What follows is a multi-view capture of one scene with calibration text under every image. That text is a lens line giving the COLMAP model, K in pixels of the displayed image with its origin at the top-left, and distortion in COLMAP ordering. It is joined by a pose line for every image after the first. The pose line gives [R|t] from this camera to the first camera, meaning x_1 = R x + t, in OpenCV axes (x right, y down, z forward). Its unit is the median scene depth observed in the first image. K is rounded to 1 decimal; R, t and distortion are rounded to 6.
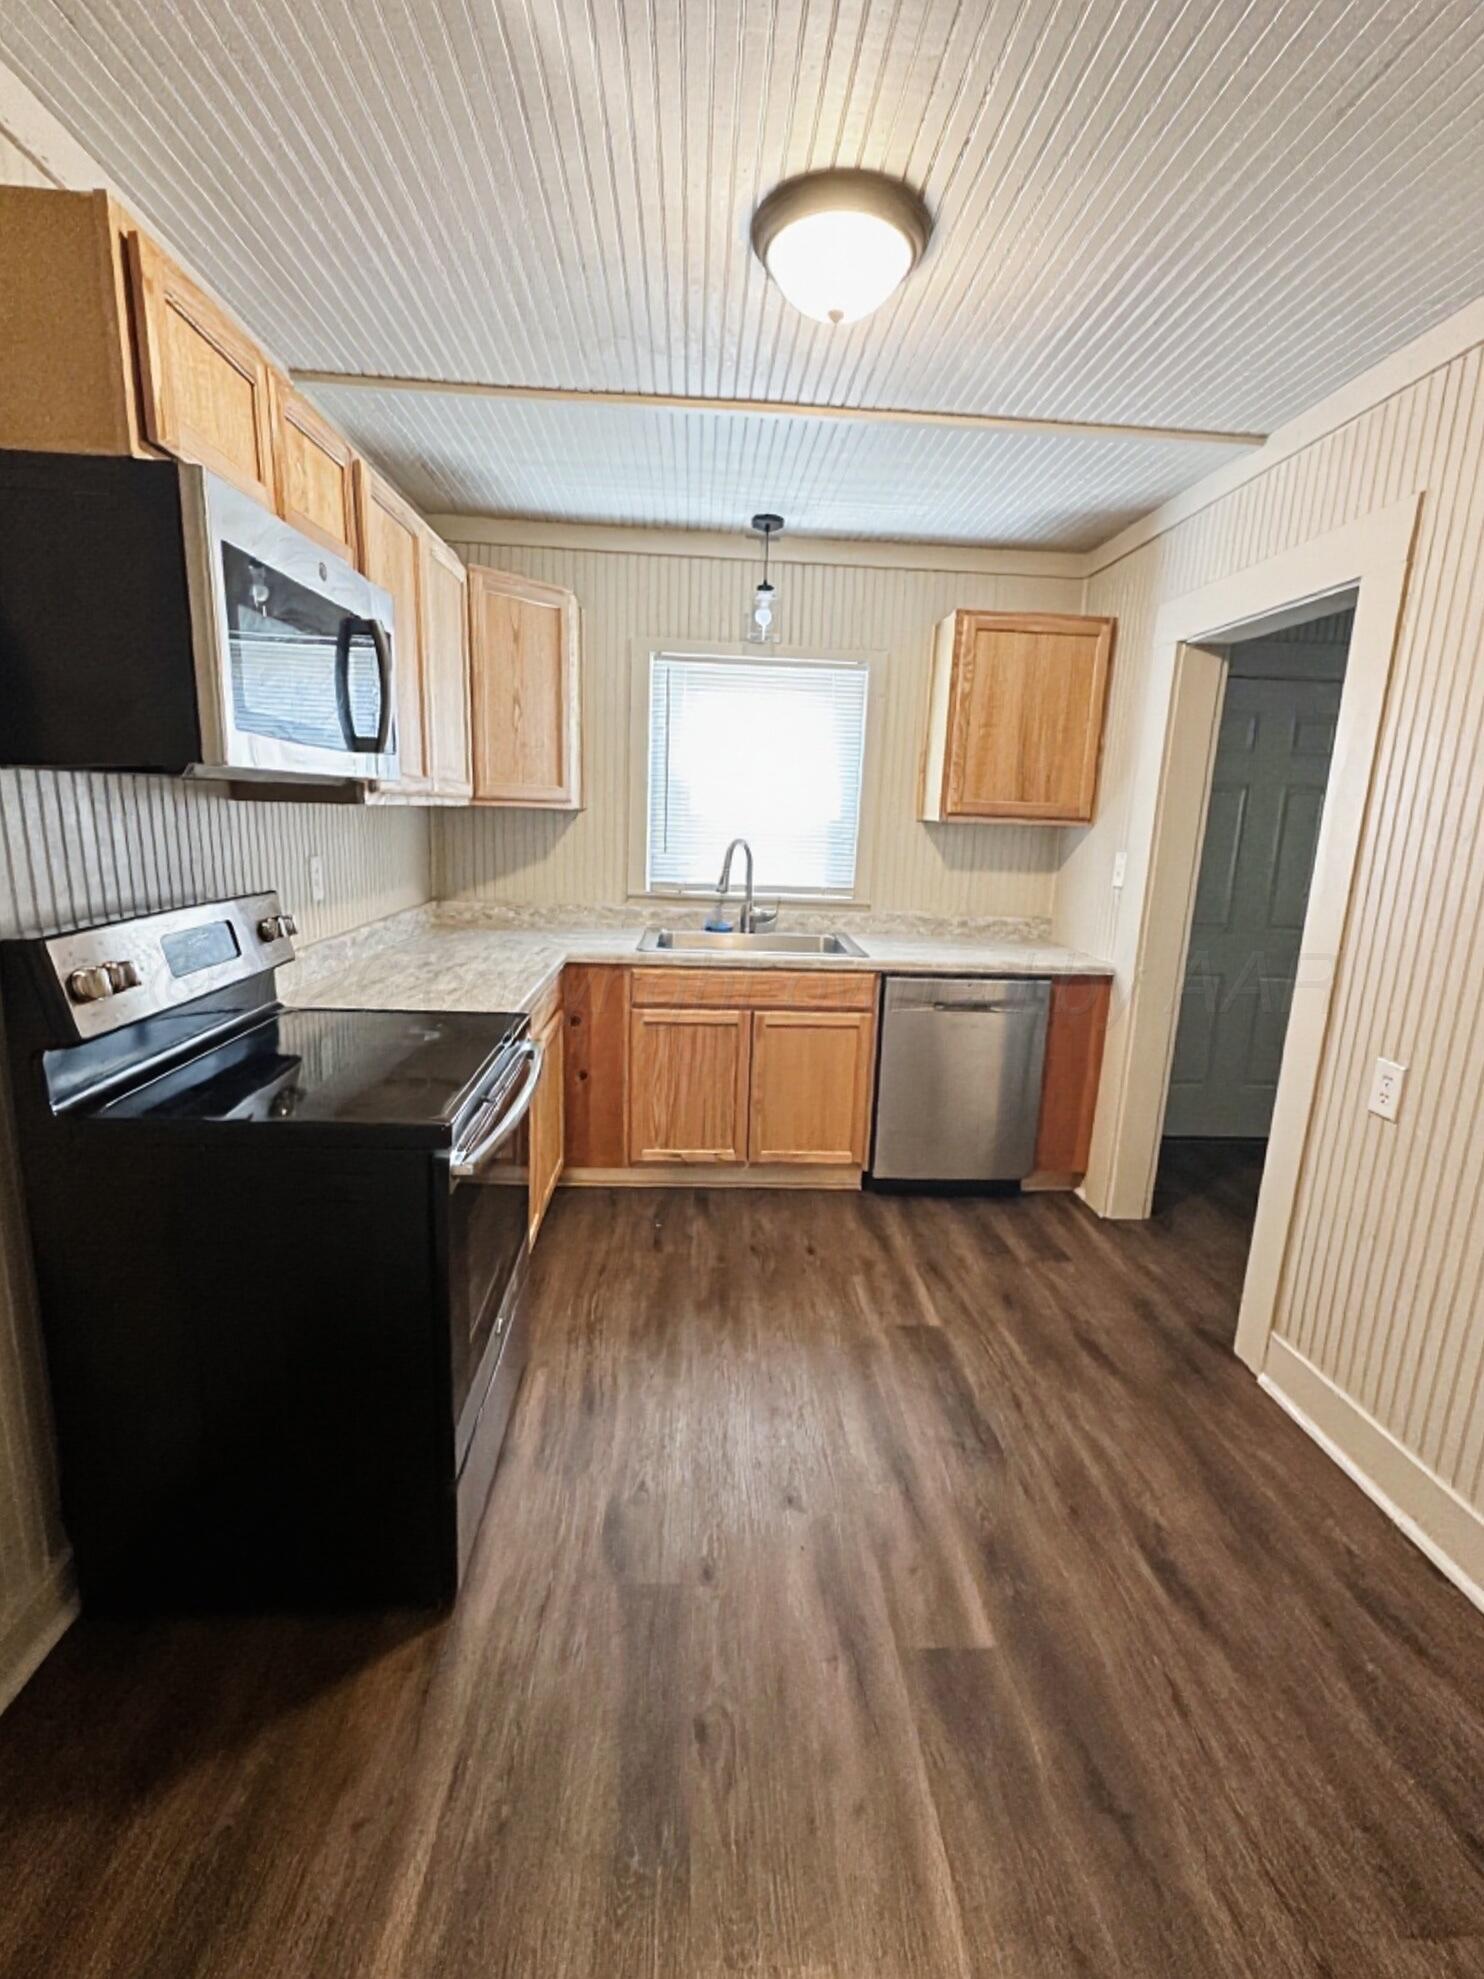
lens RADIAL K [[864.5, 0, 741.2], [0, 864.5, 984.1], [0, 0, 1]] dist [0.003293, 0.000245]
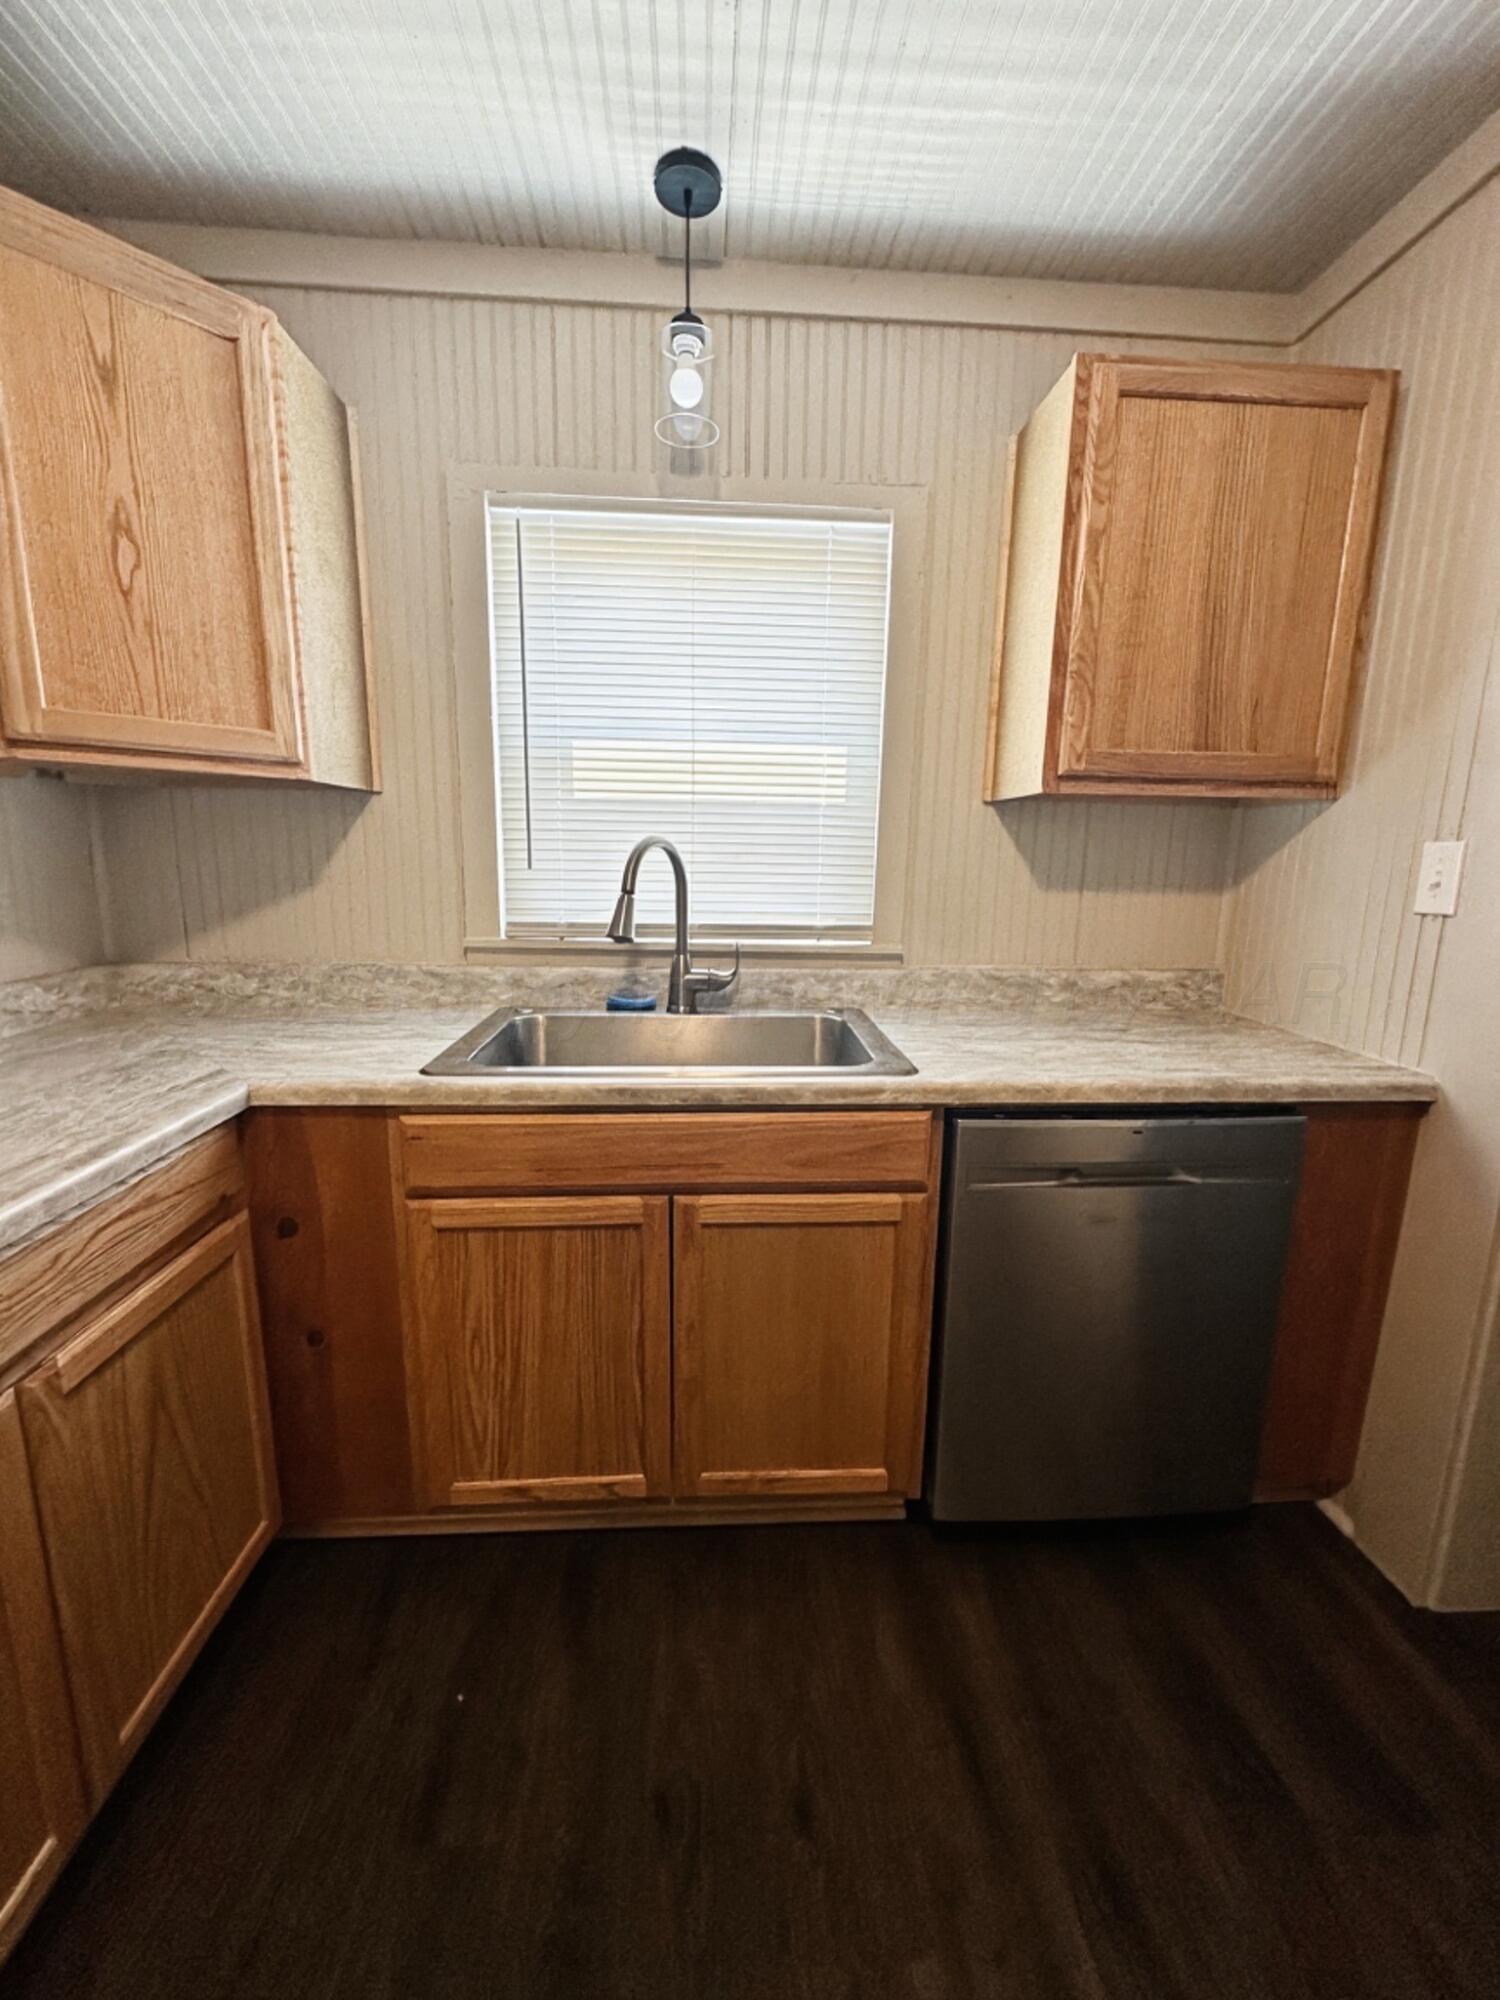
lens RADIAL K [[794.6, 0, 748.3], [0, 794.6, 999.2], [0, 0, 1]] dist [-0.002626, 0.000172]
pose [[0.999785, -0.020181, -0.004826, 0.057220], [0.020113, 0.999704, -0.013668, -0.066168], [0.005100, 0.013568, 0.999895, 0.550937]]
